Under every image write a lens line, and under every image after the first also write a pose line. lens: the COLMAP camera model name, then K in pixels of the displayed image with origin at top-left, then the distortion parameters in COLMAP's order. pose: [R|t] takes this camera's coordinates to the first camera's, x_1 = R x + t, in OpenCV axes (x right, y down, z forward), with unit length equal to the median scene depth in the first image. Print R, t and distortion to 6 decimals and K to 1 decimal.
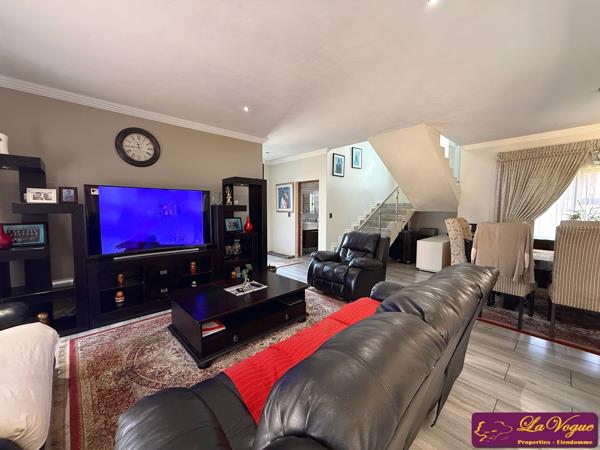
lens RADIAL K [[239.0, 0, 300.0], [0, 239.0, 225.0], [0, 0, 1]] dist [0.001864, 0.000190]
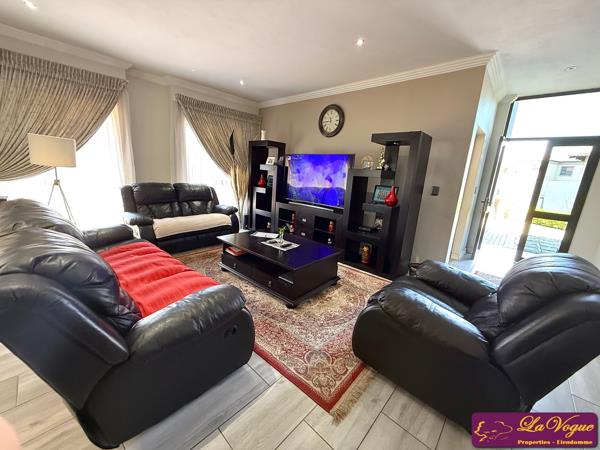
lens RADIAL K [[239.0, 0, 300.0], [0, 239.0, 225.0], [0, 0, 1]] dist [0.001864, 0.000190]
pose [[0.076038, 0.224139, -0.971586, 0.515025], [-0.132576, 0.968029, 0.212942, -0.036656], [0.988252, 0.112618, 0.103323, 0.624635]]
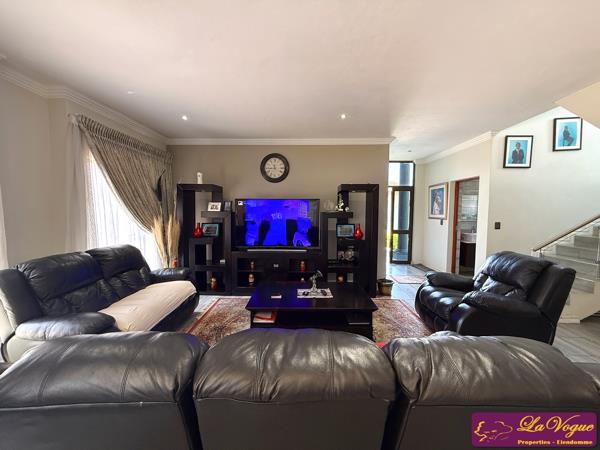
lens RADIAL K [[239.0, 0, 300.0], [0, 239.0, 225.0], [0, 0, 1]] dist [0.001864, 0.000190]
pose [[0.714033, 0.042724, -0.698807, 0.286759], [-0.052641, 0.998587, 0.007265, -0.023061], [0.698130, 0.031598, 0.715273, 0.135426]]
